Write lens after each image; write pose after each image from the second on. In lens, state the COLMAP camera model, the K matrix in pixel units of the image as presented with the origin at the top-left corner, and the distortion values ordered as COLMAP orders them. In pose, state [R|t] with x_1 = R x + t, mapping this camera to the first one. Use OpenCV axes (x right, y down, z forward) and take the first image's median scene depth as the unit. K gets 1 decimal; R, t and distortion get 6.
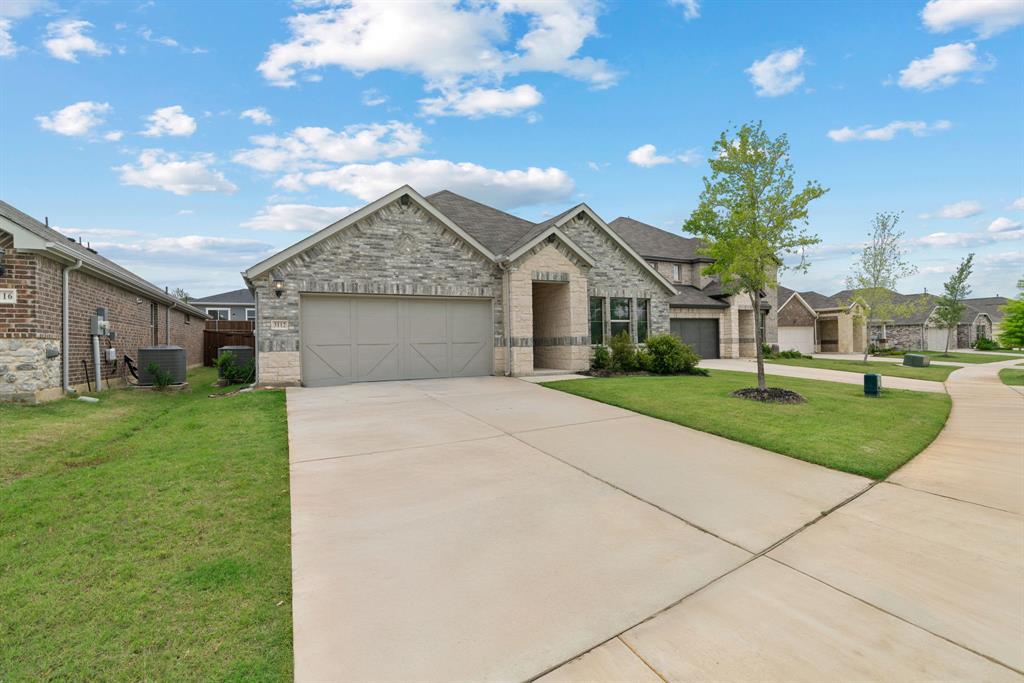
lens RADIAL K [[480.3, 0, 513.8], [0, 480.3, 339.0], [0, 0, 1]] dist [-0.005153, -0.000243]
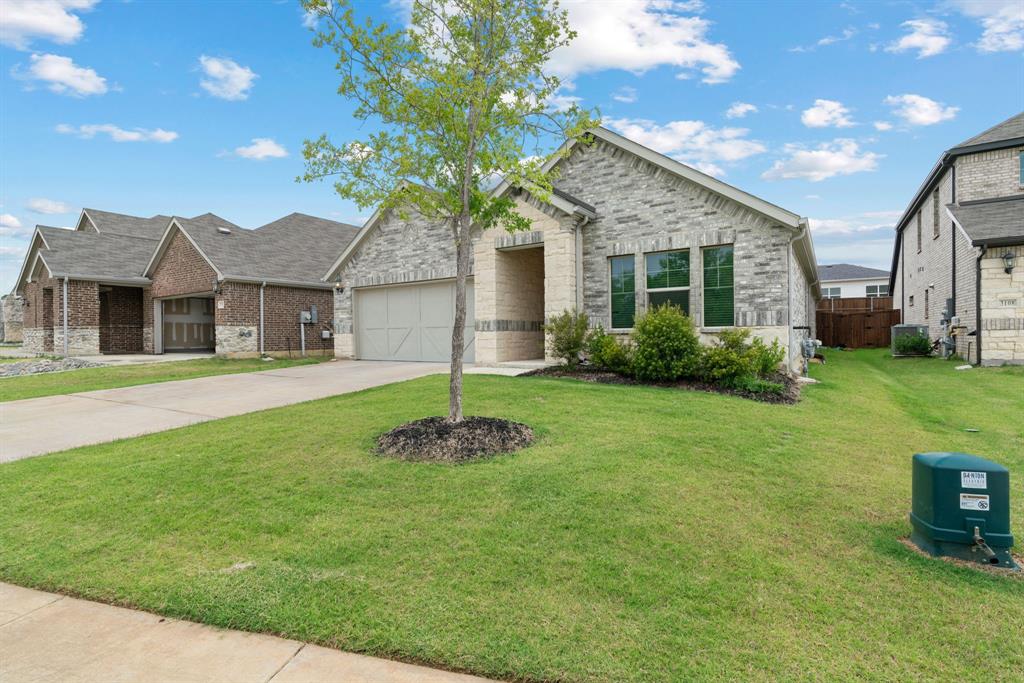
lens RADIAL K [[480.3, 0, 513.8], [0, 480.3, 339.0], [0, 0, 1]] dist [-0.005153, -0.000243]
pose [[0.496062, 0.020312, -0.868050, 0.791941], [0.011798, 0.999476, 0.030130, 0.005297], [0.868207, -0.025188, 0.495562, 0.647124]]
